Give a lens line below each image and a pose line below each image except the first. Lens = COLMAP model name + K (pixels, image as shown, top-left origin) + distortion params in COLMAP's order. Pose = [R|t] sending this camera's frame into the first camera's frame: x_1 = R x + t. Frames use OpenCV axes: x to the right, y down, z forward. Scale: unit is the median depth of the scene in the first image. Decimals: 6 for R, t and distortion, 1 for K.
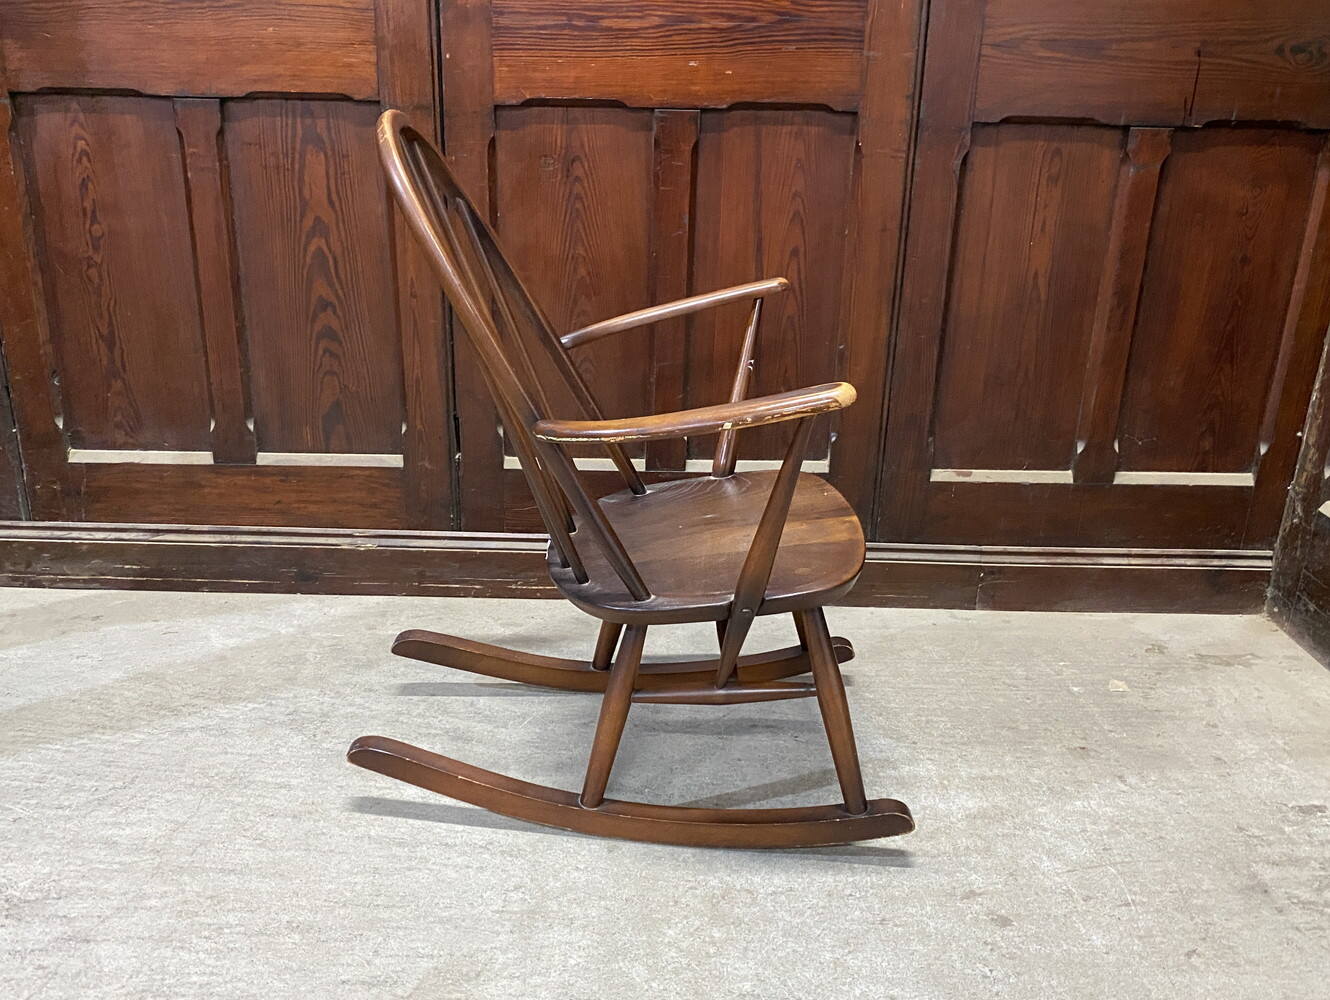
lens RADIAL K [[1215.8, 0, 649.9], [0, 1215.8, 508.6], [0, 0, 1]] dist [-0.009466, 0.006997]
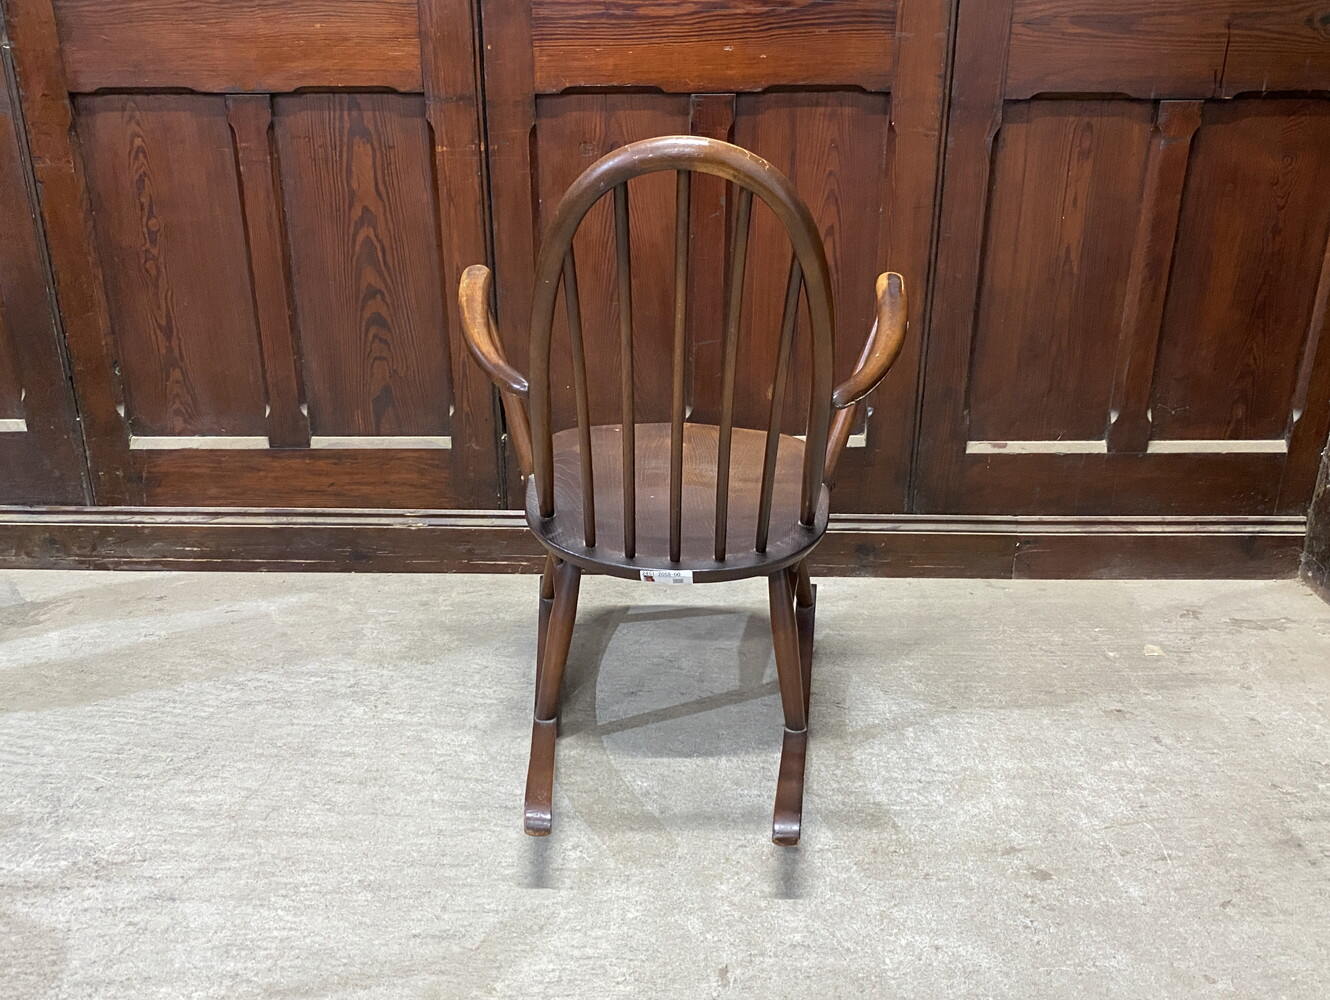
lens RADIAL K [[1215.8, 0, 650.1], [0, 1215.8, 508.5], [0, 0, 1]] dist [-0.009466, 0.006997]
pose [[0.999560, -0.015622, -0.025229, -0.010332], [0.016057, 0.999725, 0.017113, 0.002338], [0.024955, -0.017511, 0.999535, -0.030655]]
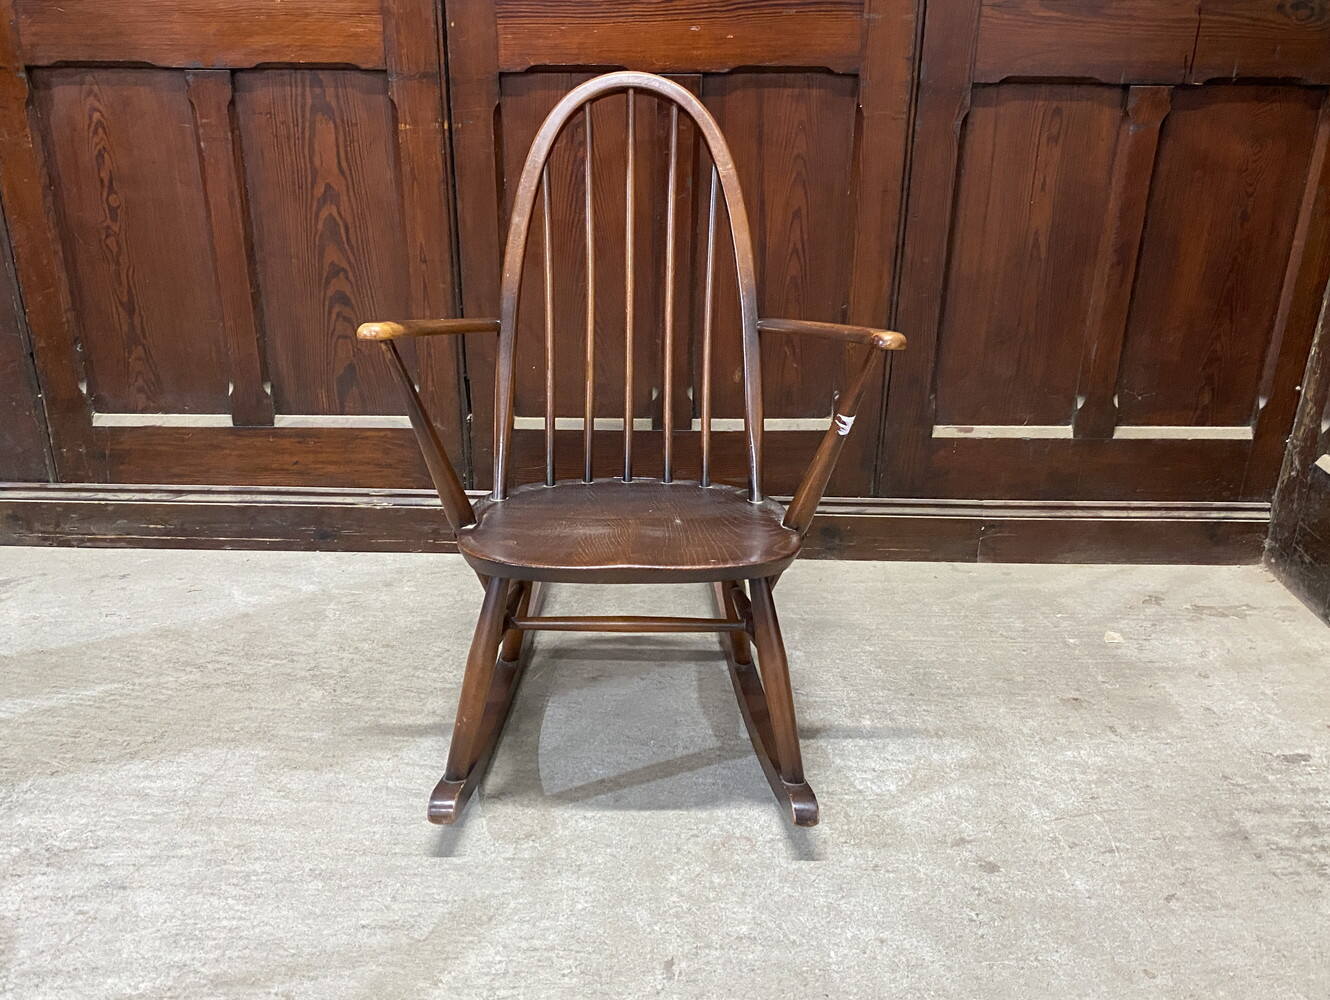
lens RADIAL K [[1215.8, 0, 649.6], [0, 1215.8, 501.8], [0, 0, 1]] dist [-0.009466, 0.006997]
pose [[0.999824, -0.006880, -0.017465, 0.012808], [0.007654, 0.998974, 0.044626, -0.017902], [0.017140, -0.044752, 0.998851, -0.027673]]
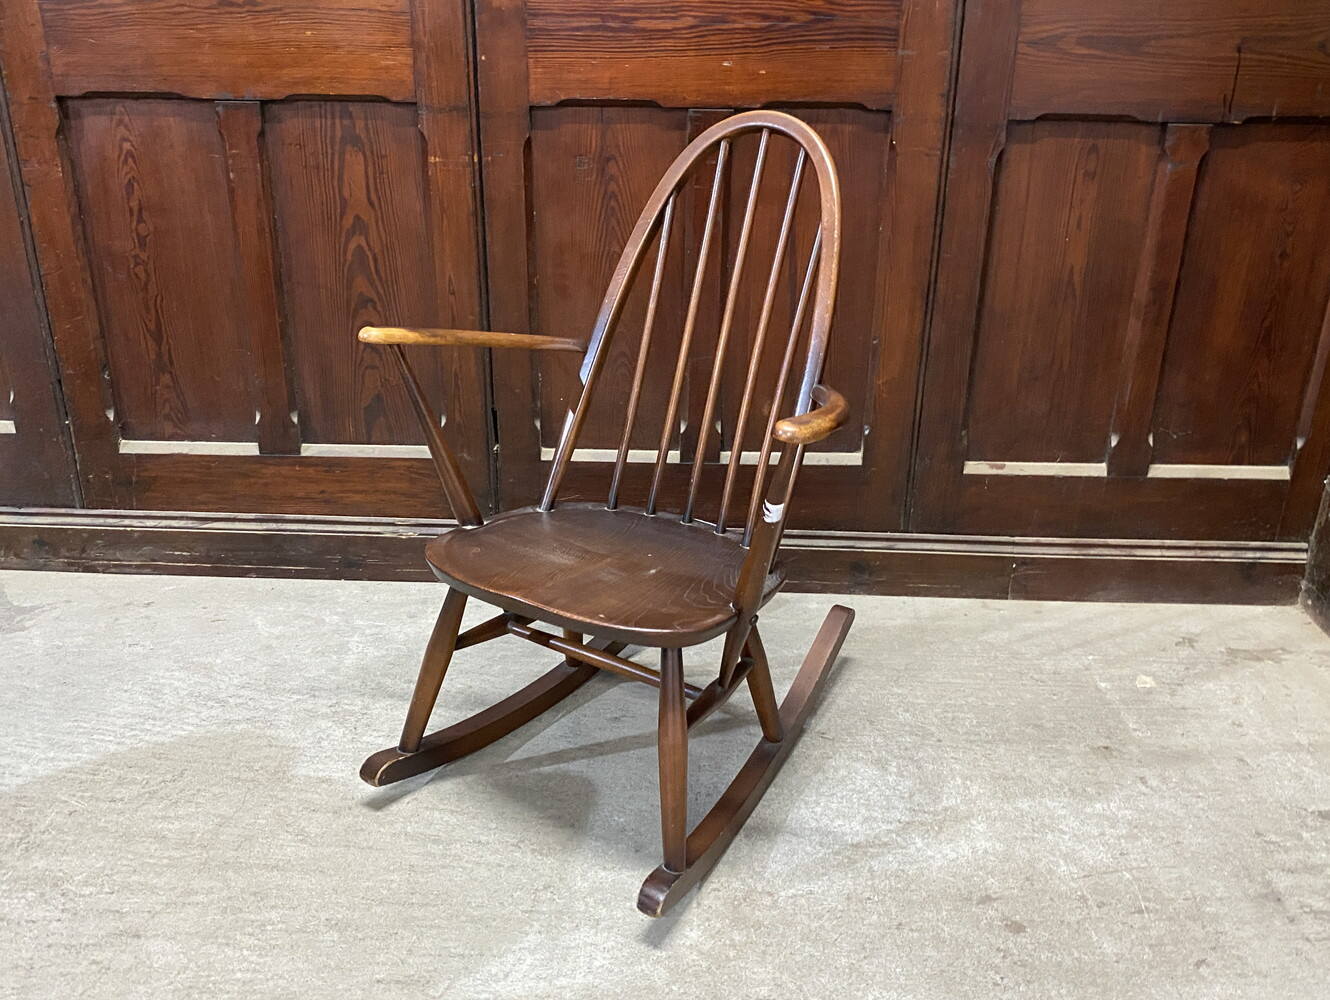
lens RADIAL K [[1215.8, 0, 665.9], [0, 1215.8, 496.3], [0, 0, 1]] dist [-0.009466, 0.006997]
pose [[0.999492, 0.004850, -0.031491, 0.018315], [-0.003614, 0.999225, 0.039200, -0.048088], [0.031657, -0.039066, 0.998735, -0.016421]]
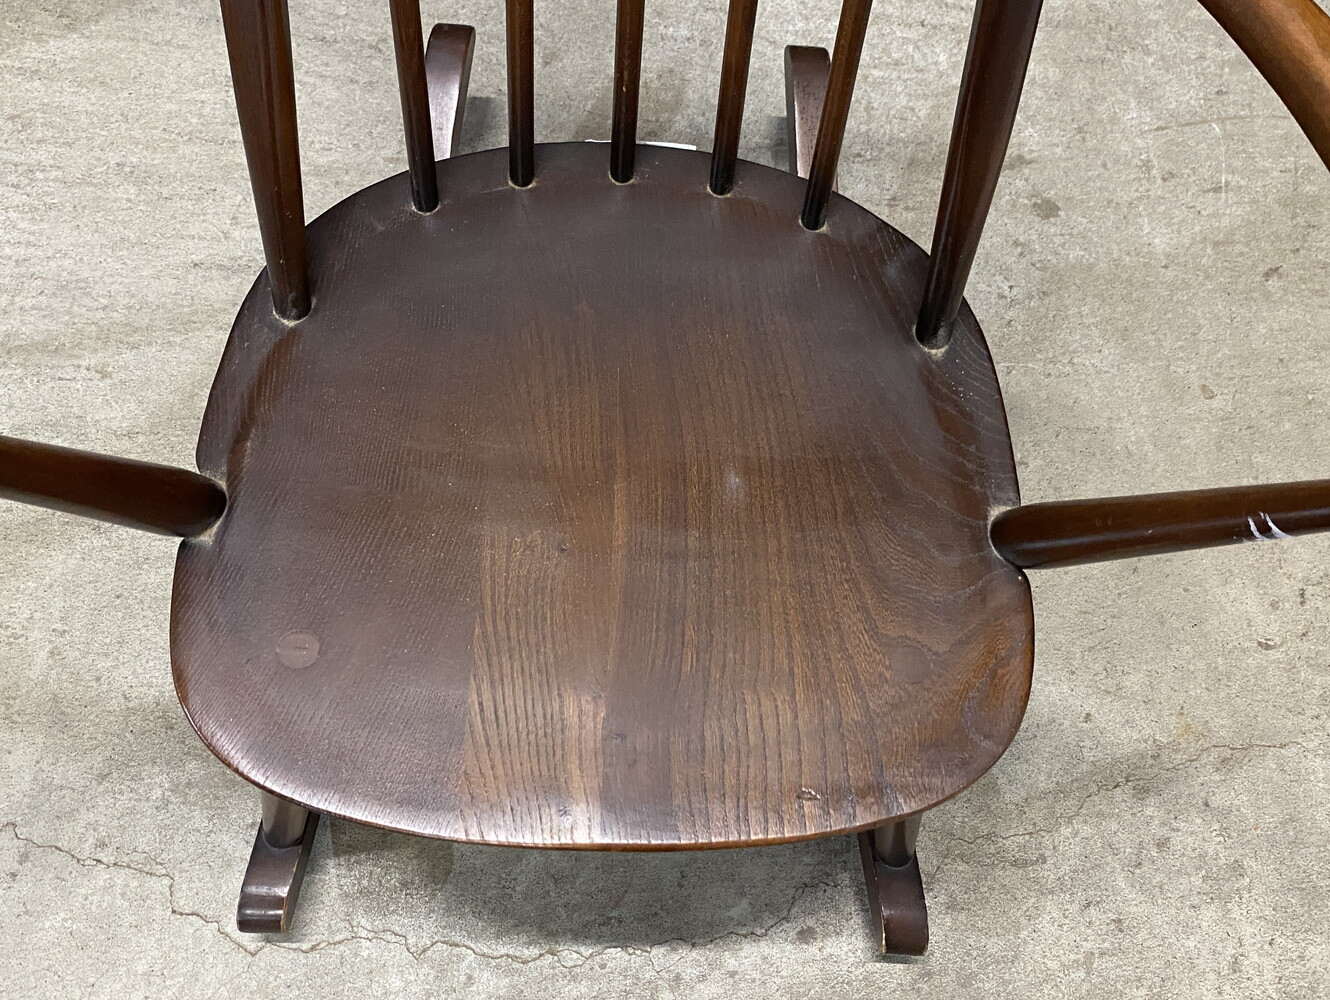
lens RADIAL K [[1215.8, 0, 655.4], [0, 1215.8, 501.2], [0, 0, 1]] dist [-0.009466, 0.006997]
pose [[0.997732, 0.067303, -0.000883, 0.041237], [-0.042210, 0.635845, 0.770661, -0.094852], [0.052429, -0.768876, 0.637244, 0.263214]]
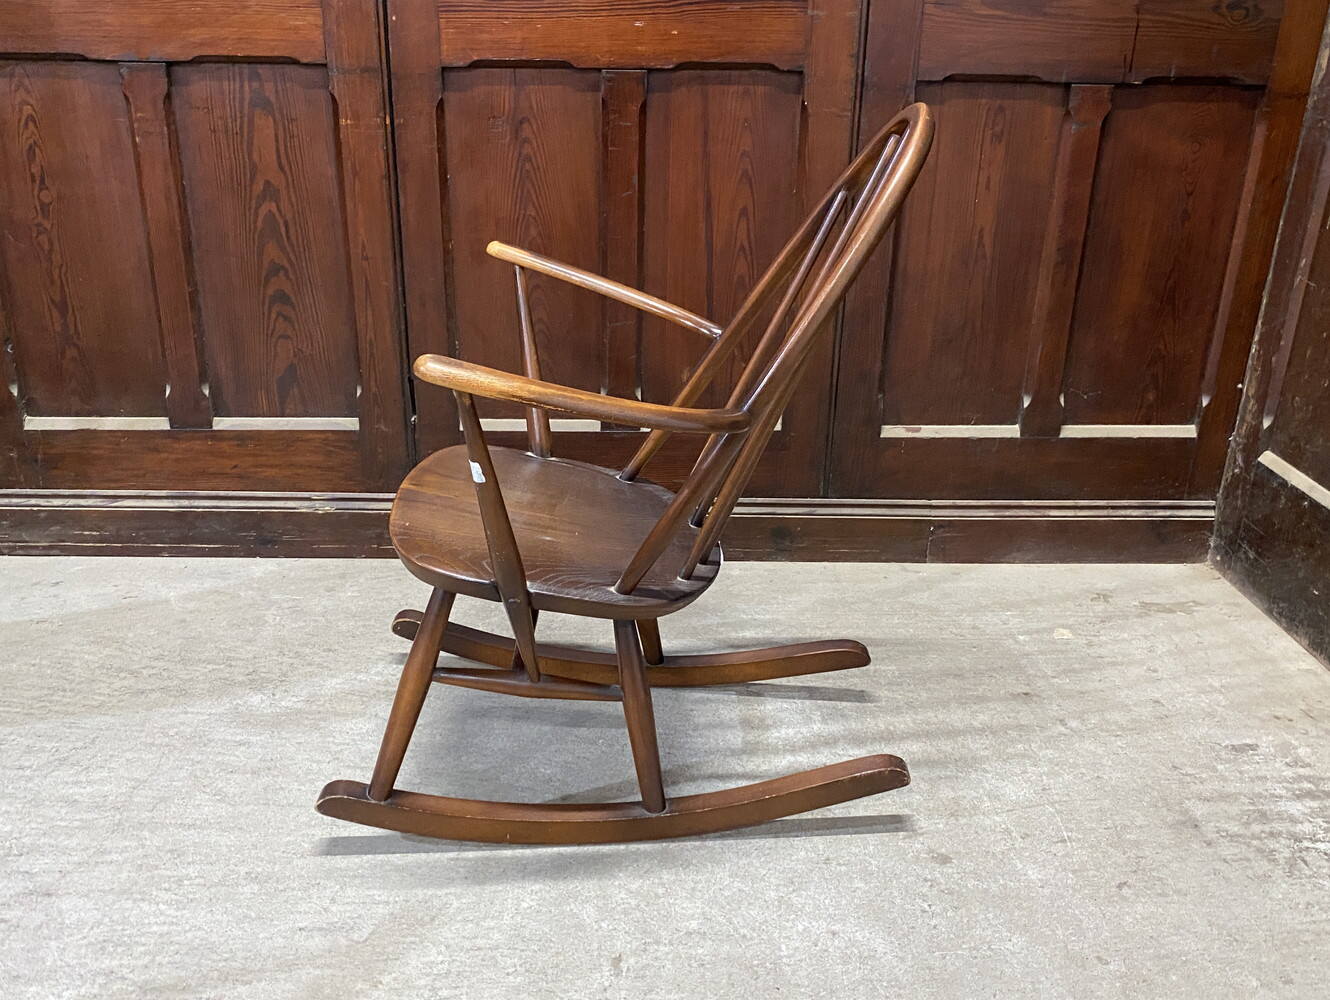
lens RADIAL K [[1215.8, 0, 650.4], [0, 1215.8, 507.1], [0, 0, 1]] dist [-0.009466, 0.006997]
pose [[0.999686, -0.014488, 0.020421, 0.018598], [0.013935, 0.999539, 0.026962, 0.006705], [-0.020803, -0.026669, 0.999428, -0.015881]]
